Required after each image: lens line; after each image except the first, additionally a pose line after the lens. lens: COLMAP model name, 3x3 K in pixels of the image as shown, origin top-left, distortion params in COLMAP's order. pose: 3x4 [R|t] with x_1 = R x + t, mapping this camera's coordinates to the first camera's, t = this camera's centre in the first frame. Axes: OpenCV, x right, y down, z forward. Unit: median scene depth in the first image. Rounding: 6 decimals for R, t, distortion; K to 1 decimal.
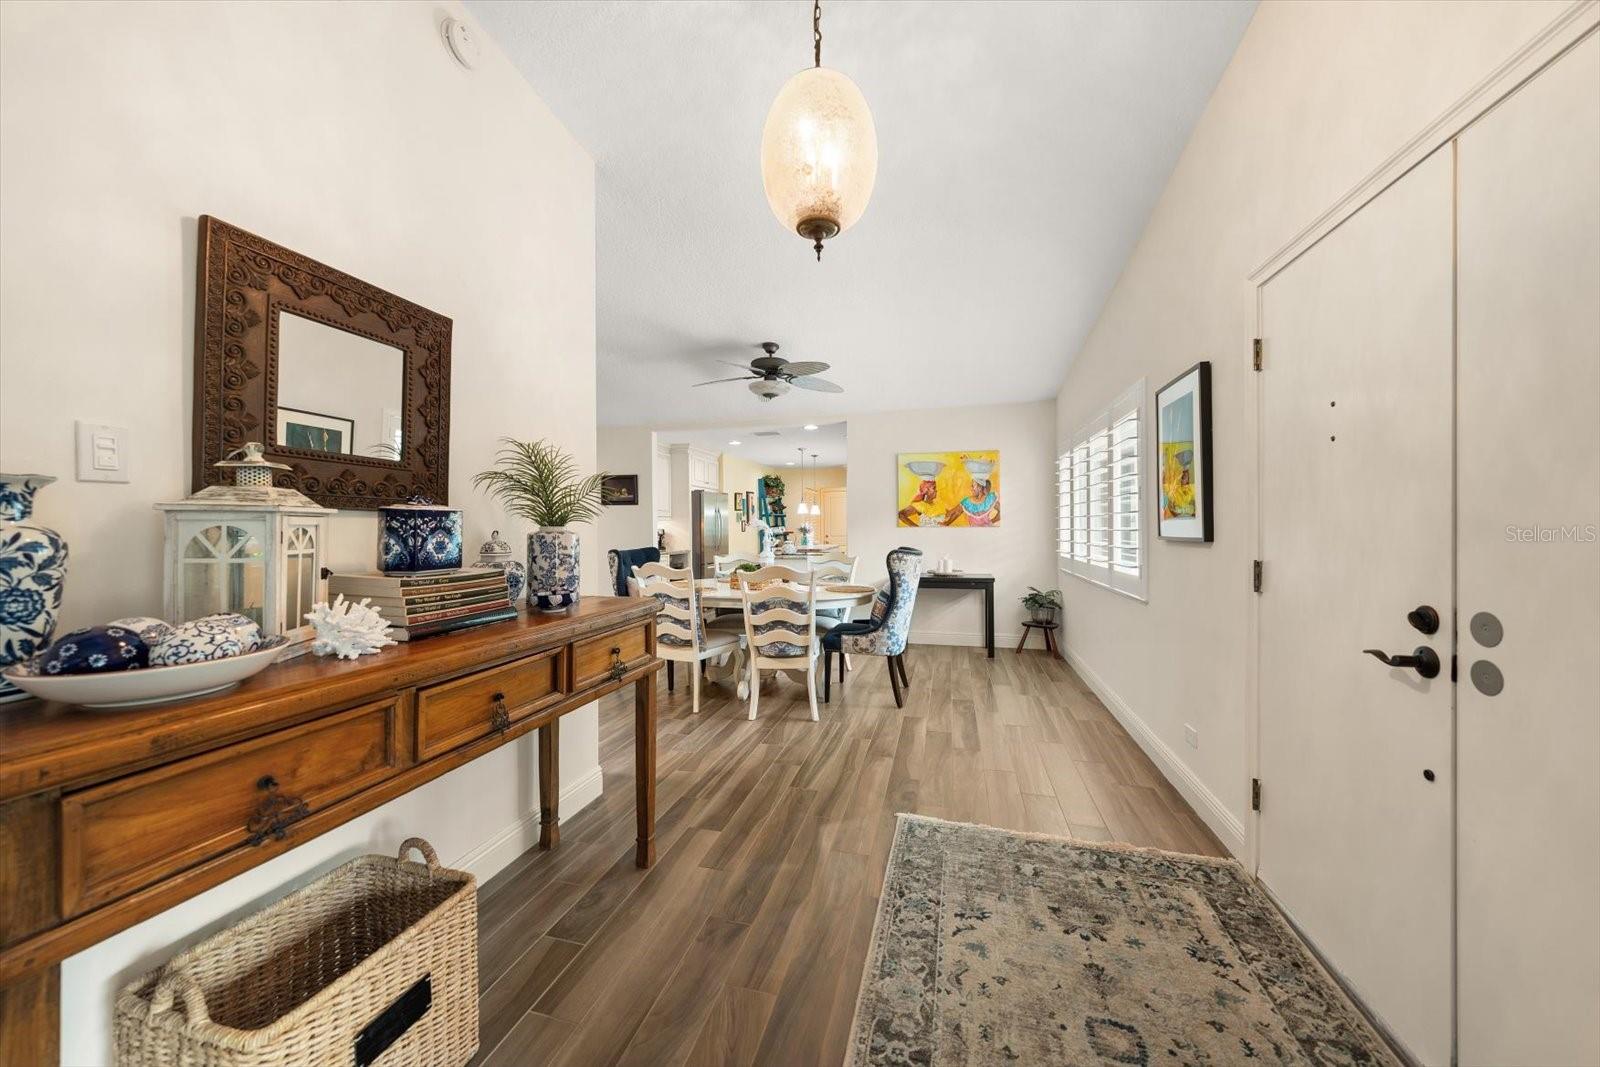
lens RADIAL K [[549.5, 0, 803.1], [0, 549.5, 527.2], [0, 0, 1]] dist [-0.001210, 0.000014]
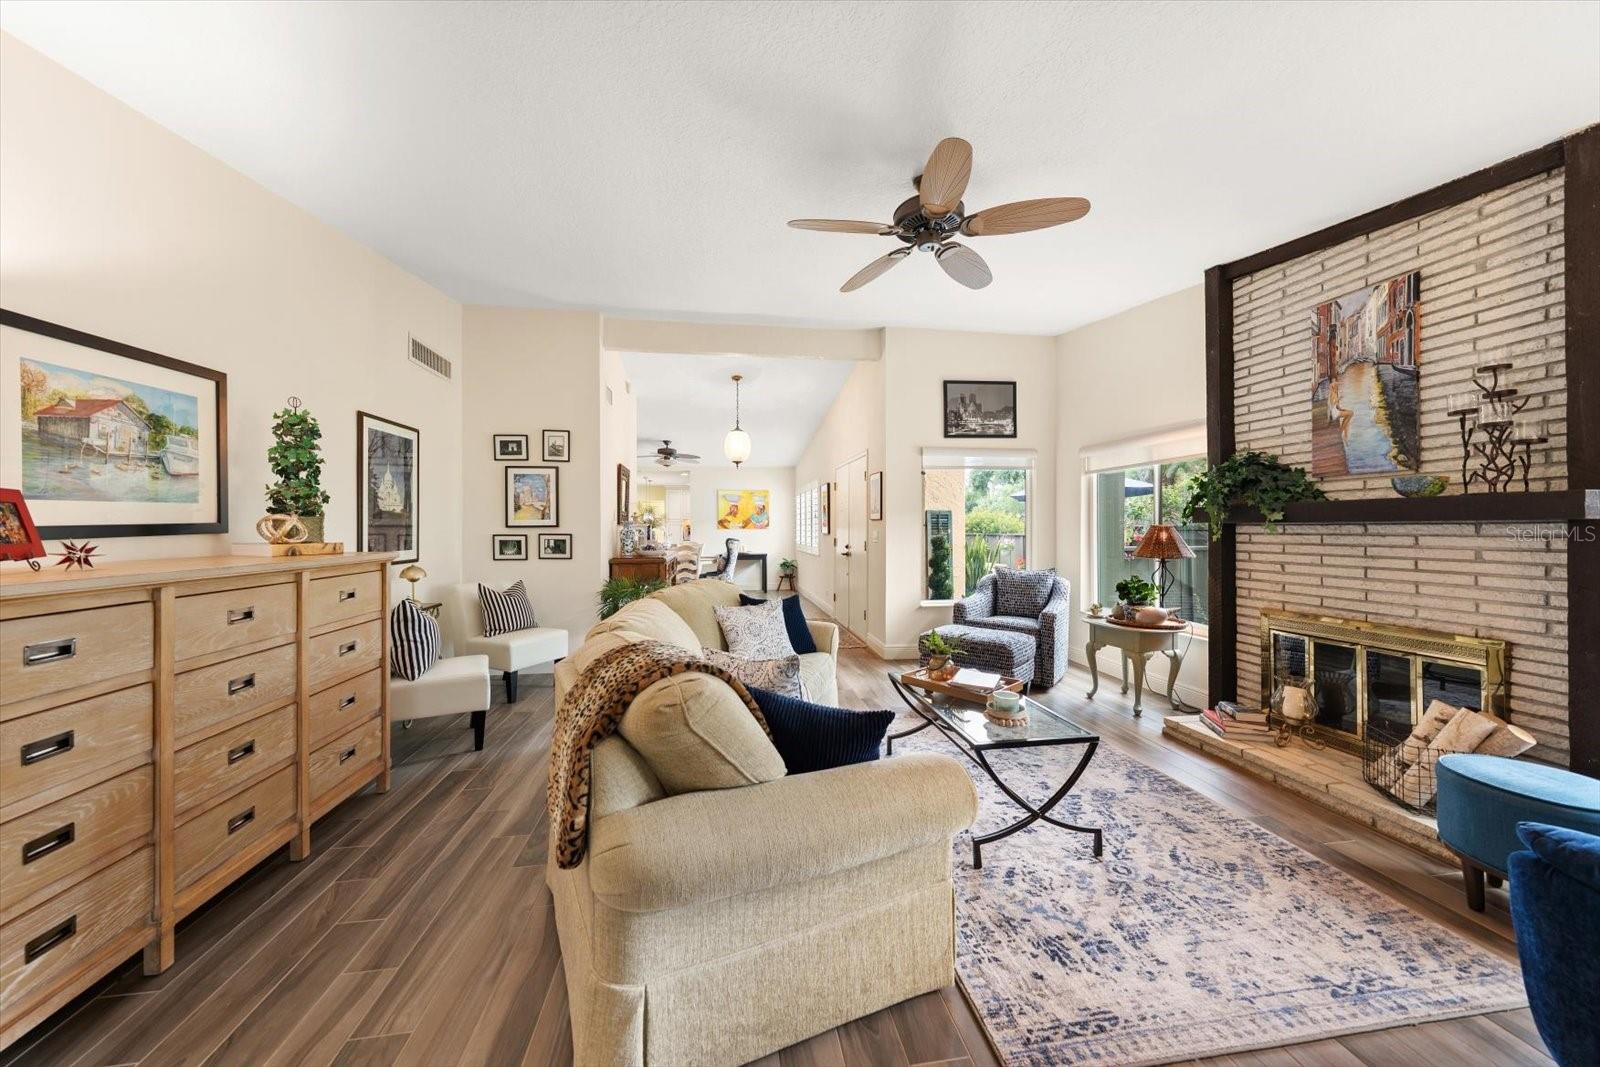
lens RADIAL K [[549.5, 0, 801.4], [0, 549.5, 526.4], [0, 0, 1]] dist [-0.001210, 0.000014]
pose [[0.912894, 0.004661, 0.408170, -0.361907], [-0.003077, 0.999985, -0.004537, -0.001972], [-0.408185, 0.002886, 0.912895, -0.899383]]
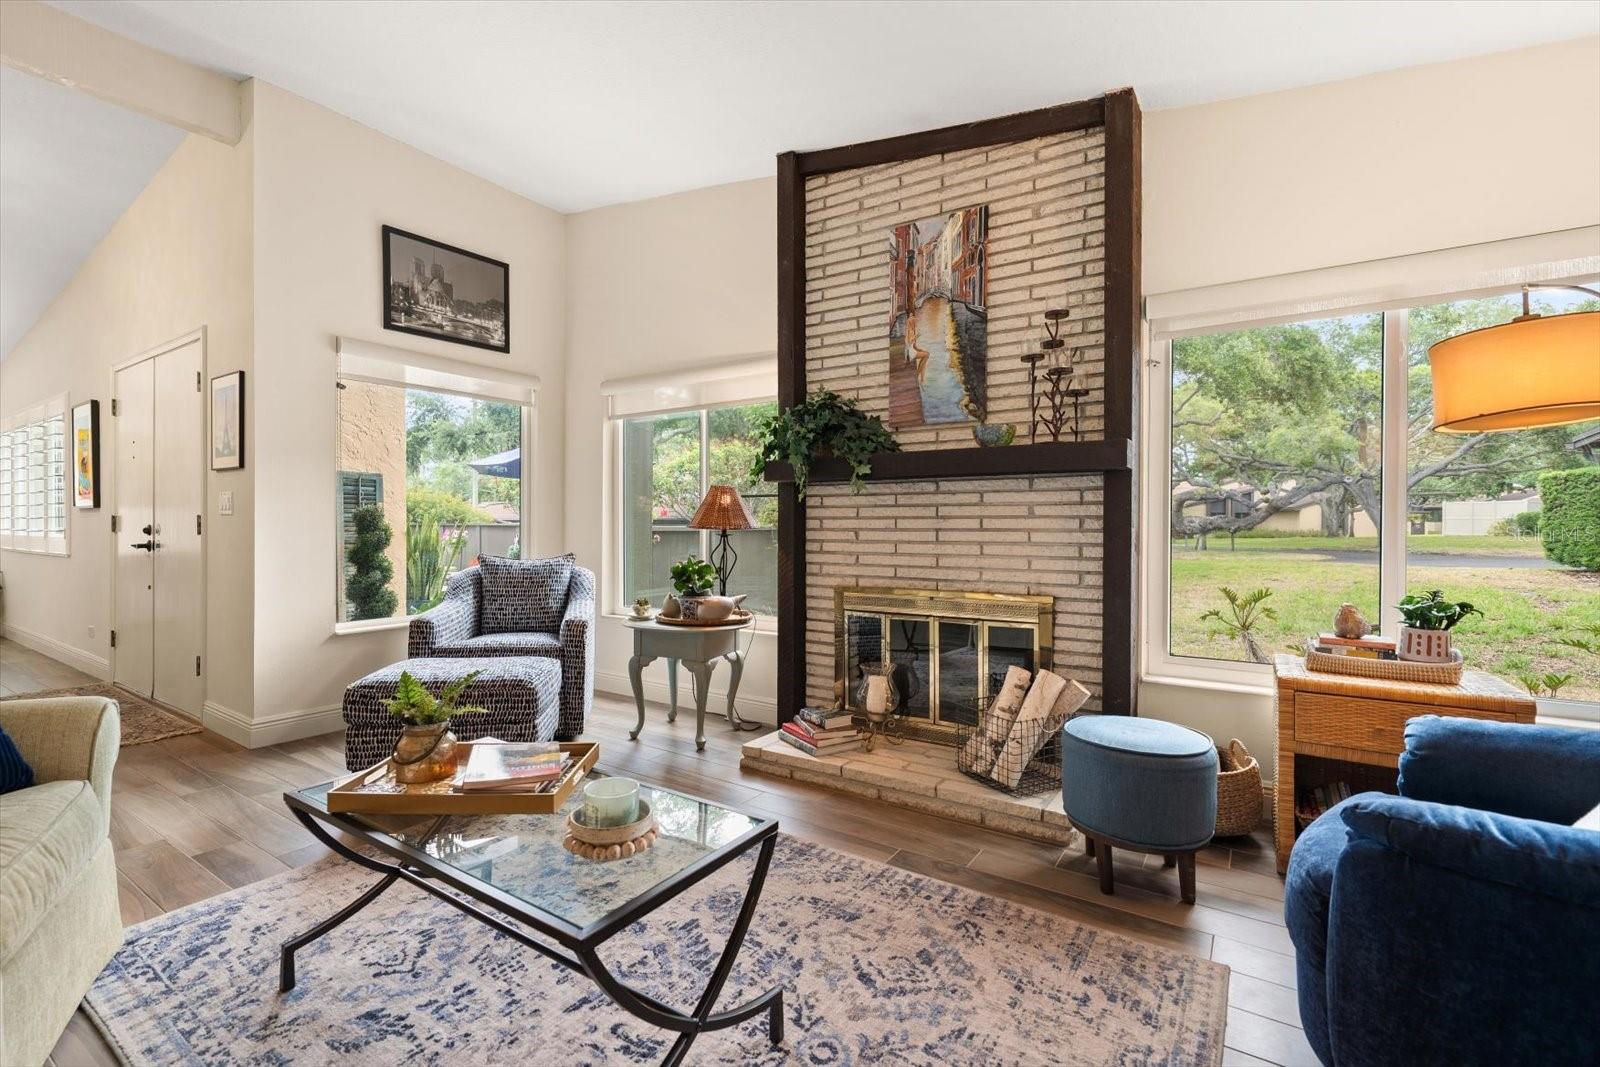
lens RADIAL K [[701.9, 0, 797.6], [0, 701.9, 530.1], [0, 0, 1]] dist [-0.000872, 0.000013]
pose [[0.315180, -0.001358, 0.949031, -0.260685], [-0.005557, 0.999979, 0.003276, 0.032444], [-0.949016, -0.006306, 0.315166, -0.716083]]
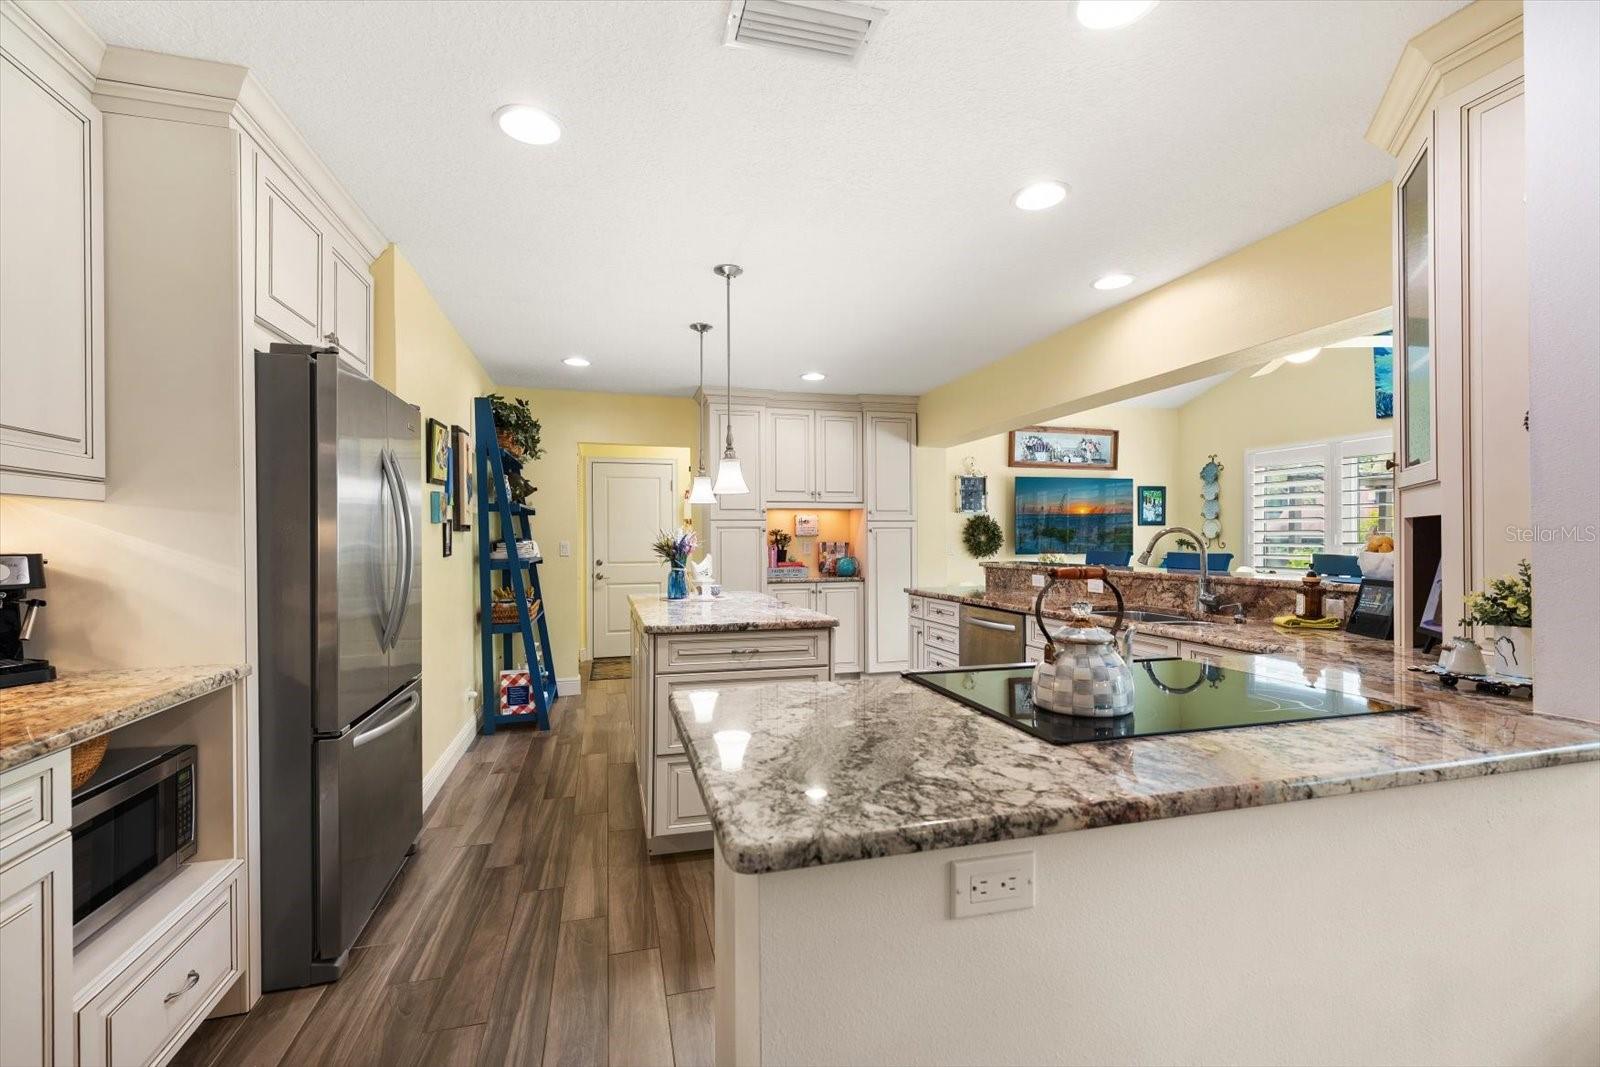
lens RADIAL K [[701.9, 0, 798.9], [0, 701.9, 541.2], [0, 0, 1]] dist [-0.000872, 0.000013]
pose [[0.858263, 0.002063, 0.513207, -0.247774], [0.000537, 0.999988, -0.004918, 0.000026], [-0.513210, 0.004496, 0.858251, 1.060015]]
